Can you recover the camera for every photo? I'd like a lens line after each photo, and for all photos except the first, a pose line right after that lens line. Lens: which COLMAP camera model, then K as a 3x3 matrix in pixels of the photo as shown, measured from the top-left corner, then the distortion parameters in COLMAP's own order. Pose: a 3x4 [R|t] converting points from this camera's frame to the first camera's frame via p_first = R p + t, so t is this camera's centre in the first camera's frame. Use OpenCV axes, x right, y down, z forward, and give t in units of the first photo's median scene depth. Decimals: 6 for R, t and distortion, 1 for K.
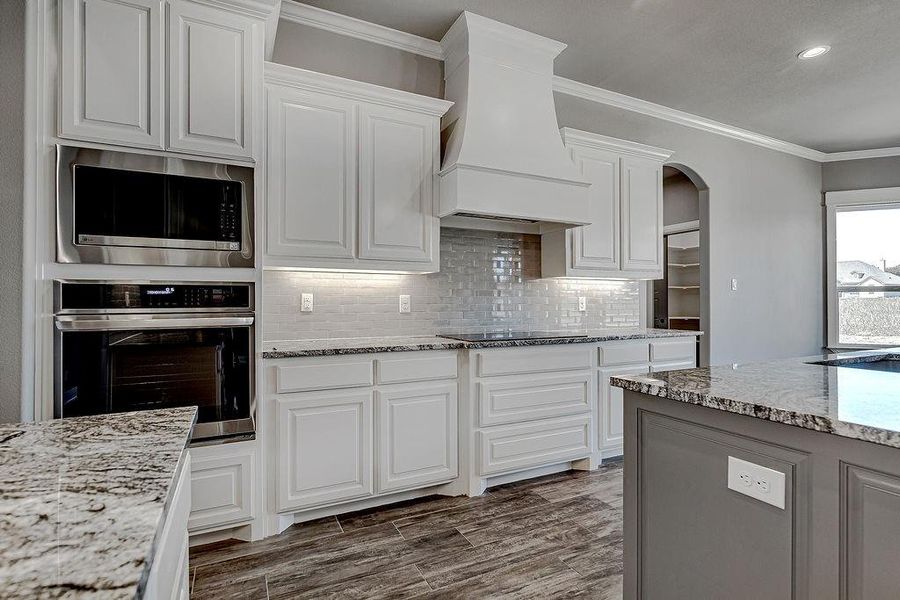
lens RADIAL K [[433.1, 0, 443.9], [0, 433.1, 302.4], [0, 0, 1]] dist [-0.005777, -0.000666]
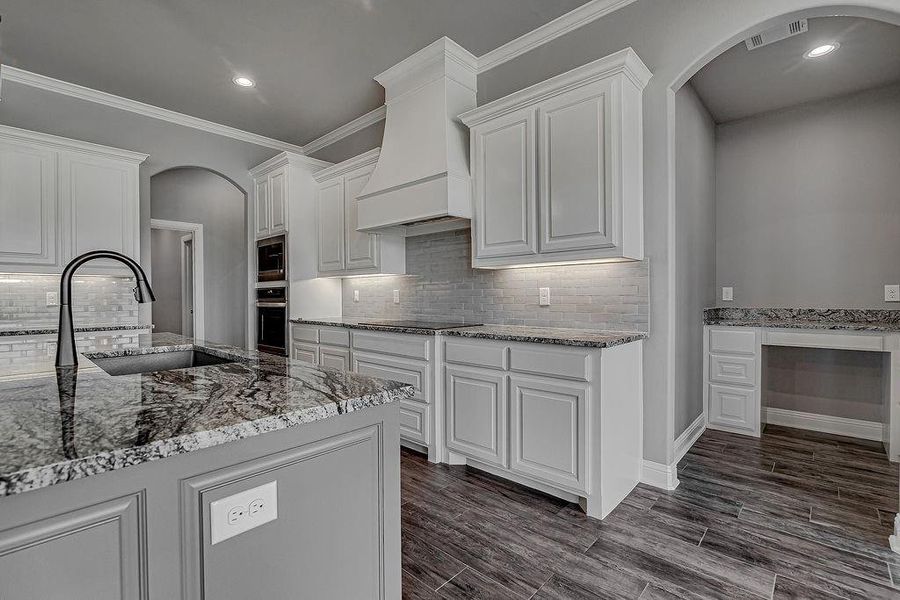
lens RADIAL K [[414.0, 0, 448.1], [0, 414.0, 300.7], [0, 0, 1]] dist [-0.005080, 0.000255]
pose [[0.379718, 0.010592, -0.925041, 1.587309], [0.008039, 0.999859, 0.014749, -0.000790], [0.925067, -0.013037, 0.379580, 0.861776]]
